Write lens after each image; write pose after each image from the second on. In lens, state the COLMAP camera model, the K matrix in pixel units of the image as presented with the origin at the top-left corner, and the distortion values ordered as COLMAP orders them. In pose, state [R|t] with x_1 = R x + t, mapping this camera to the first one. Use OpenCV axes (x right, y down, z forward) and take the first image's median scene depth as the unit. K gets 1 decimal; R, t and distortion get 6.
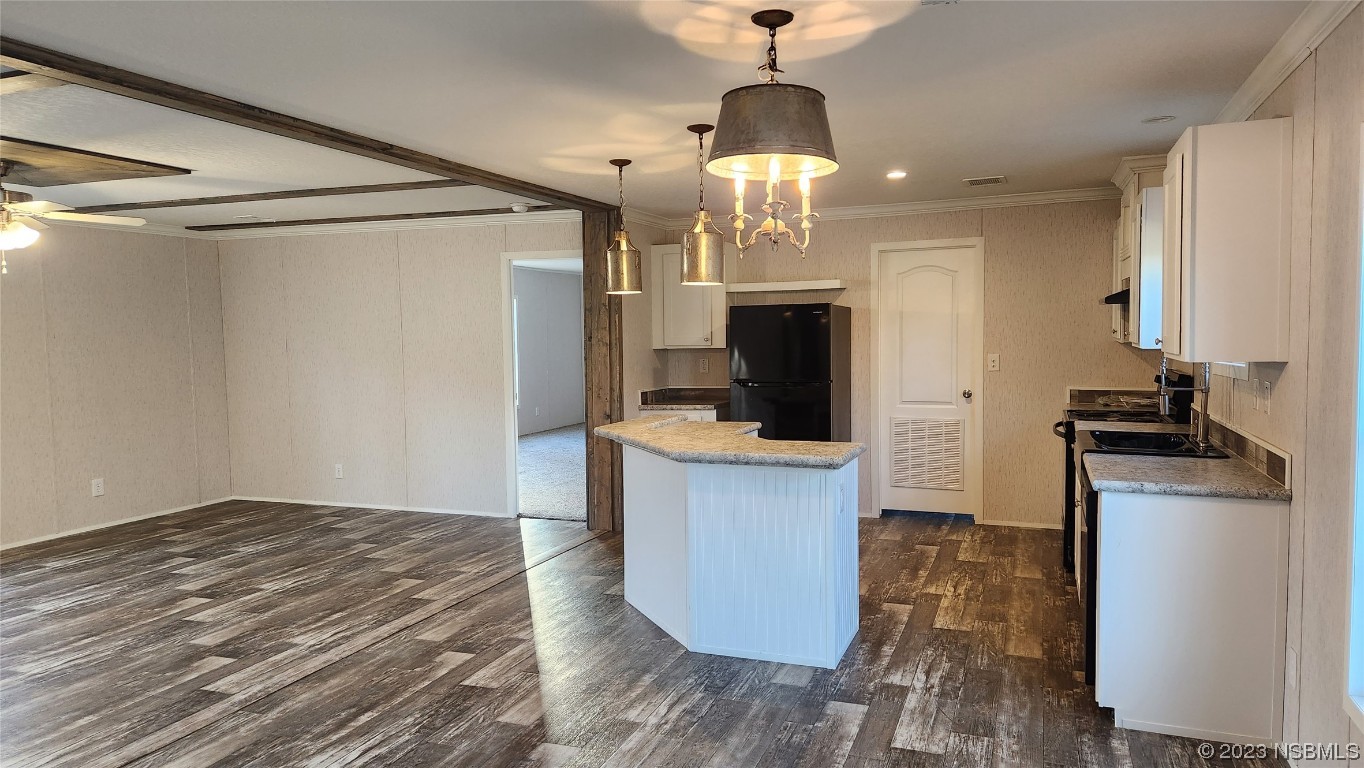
lens RADIAL K [[908.5, 0, 687.1], [0, 908.5, 392.0], [0, 0, 1]] dist [0.077805, -0.066086]
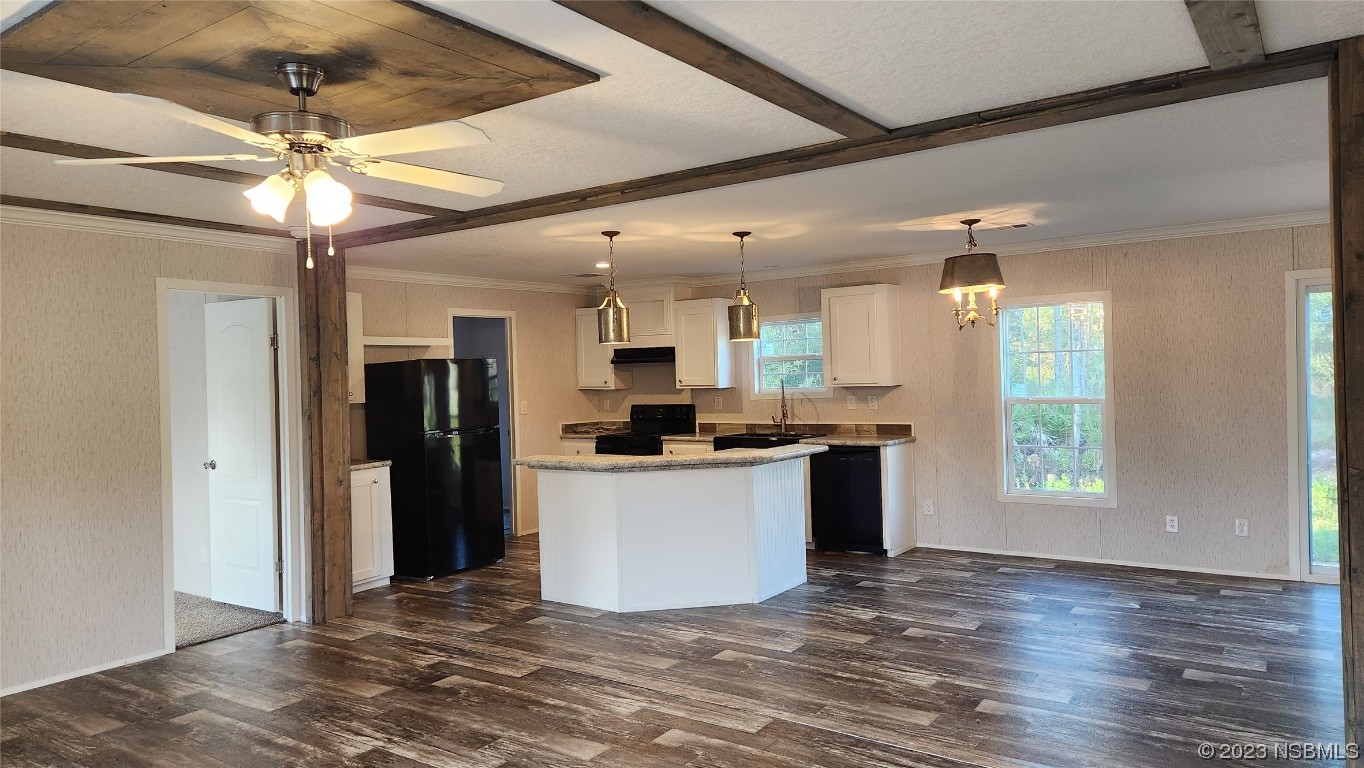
lens RADIAL K [[908.5, 0, 673.5], [0, 908.5, 379.9], [0, 0, 1]] dist [0.077805, -0.066086]
pose [[0.245673, 0.002158, 0.969350, -1.325252], [0.092061, 0.995426, -0.025548, -0.028910], [-0.964971, 0.095516, 0.244351, 0.726202]]
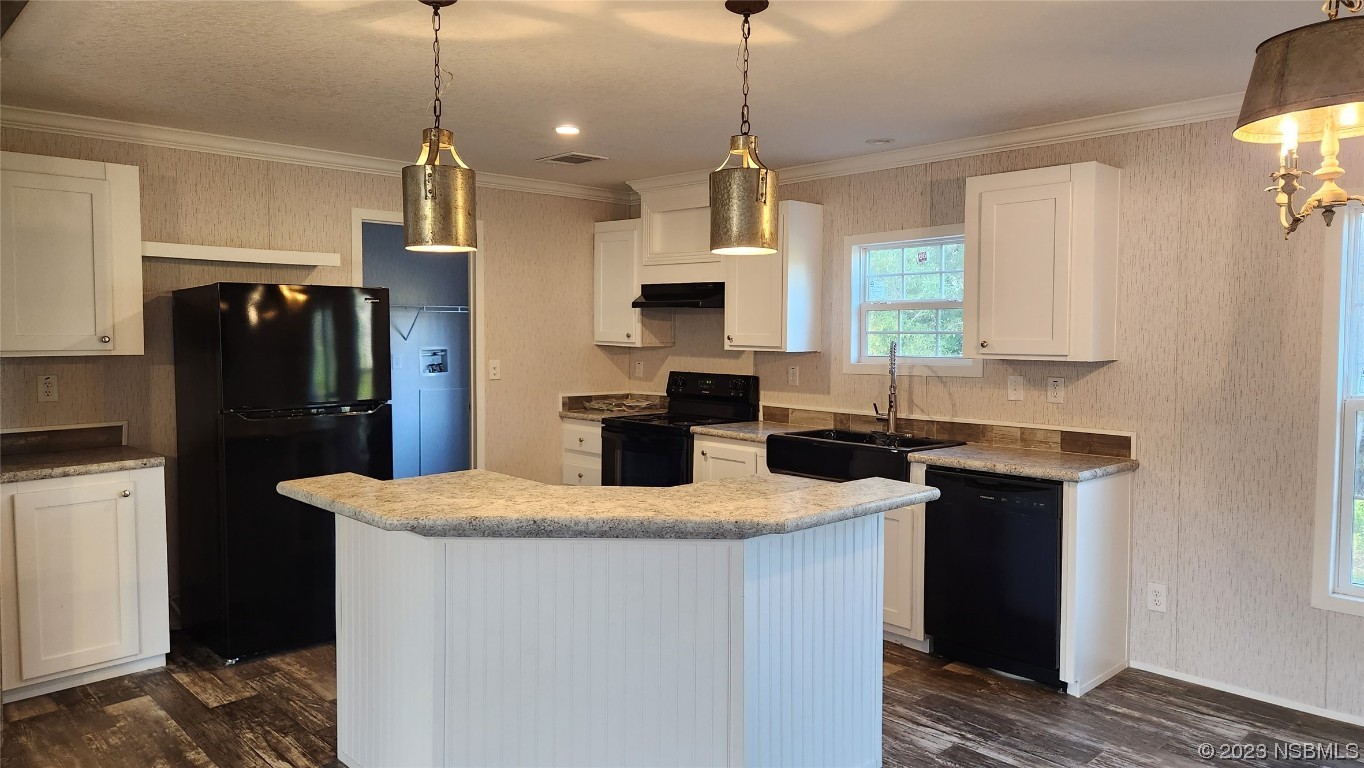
lens RADIAL K [[908.5, 0, 691.6], [0, 908.5, 374.3], [0, 0, 1]] dist [0.077805, -0.066086]
pose [[0.418166, -0.027291, 0.907961, -0.548296], [0.050315, 0.998710, 0.006845, -0.037568], [-0.906976, 0.042822, 0.418999, 0.731898]]
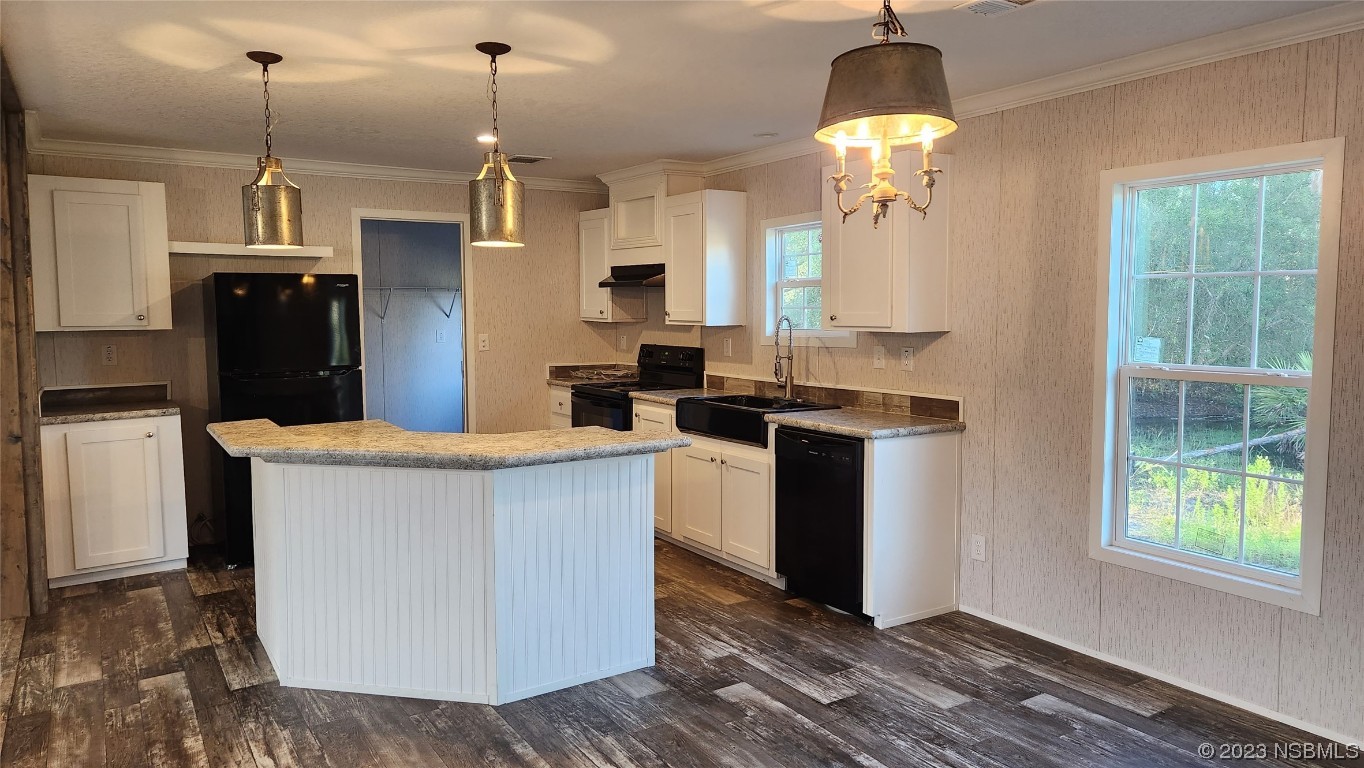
lens RADIAL K [[908.5, 0, 678.8], [0, 908.5, 376.3], [0, 0, 1]] dist [0.077805, -0.066086]
pose [[0.590337, -0.049183, 0.805657, -0.515092], [0.050077, 0.998451, 0.024259, -0.013600], [-0.805602, 0.026024, 0.591885, 0.377961]]
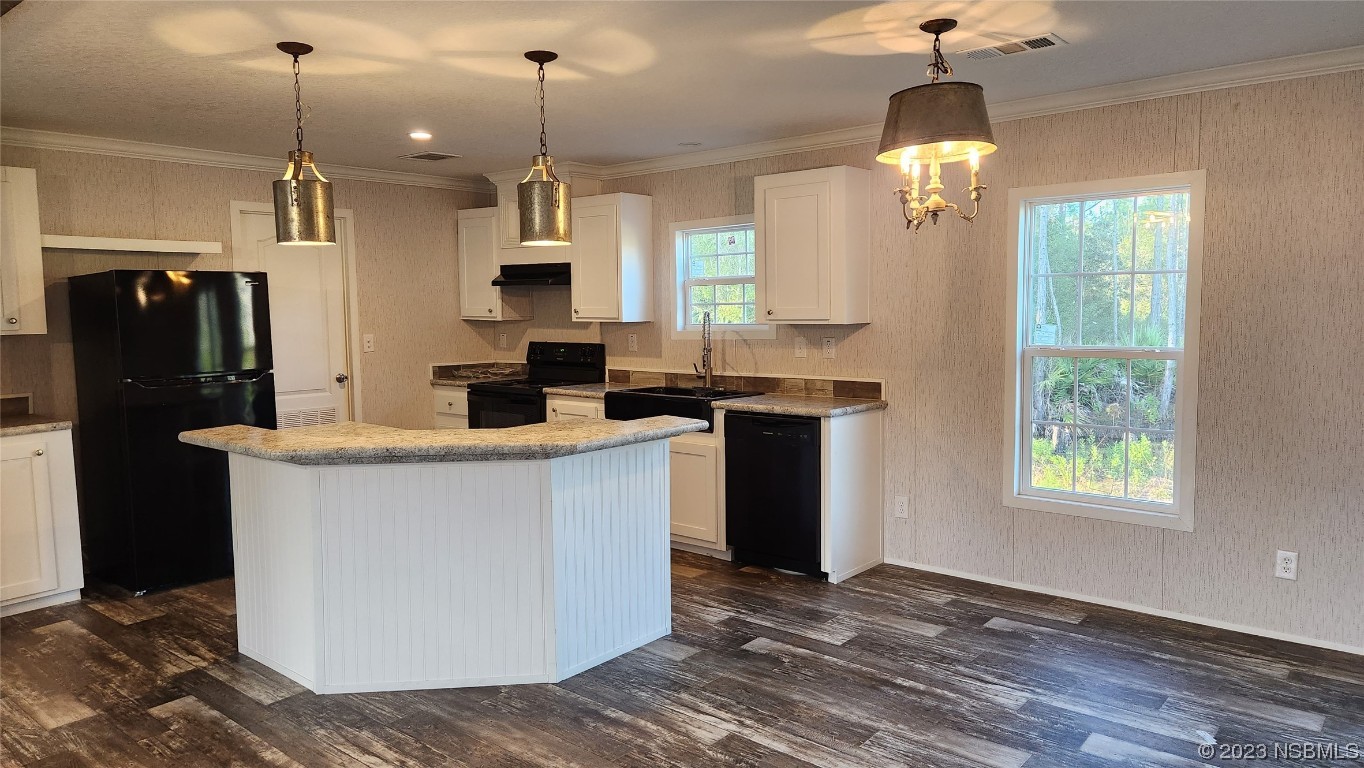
lens RADIAL K [[908.5, 0, 675.6], [0, 908.5, 379.3], [0, 0, 1]] dist [0.077805, -0.066086]
pose [[0.330412, -0.066304, 0.941505, -0.706303], [0.071874, 0.996401, 0.044946, -0.022148], [-0.941096, 0.052819, 0.333988, 0.582039]]
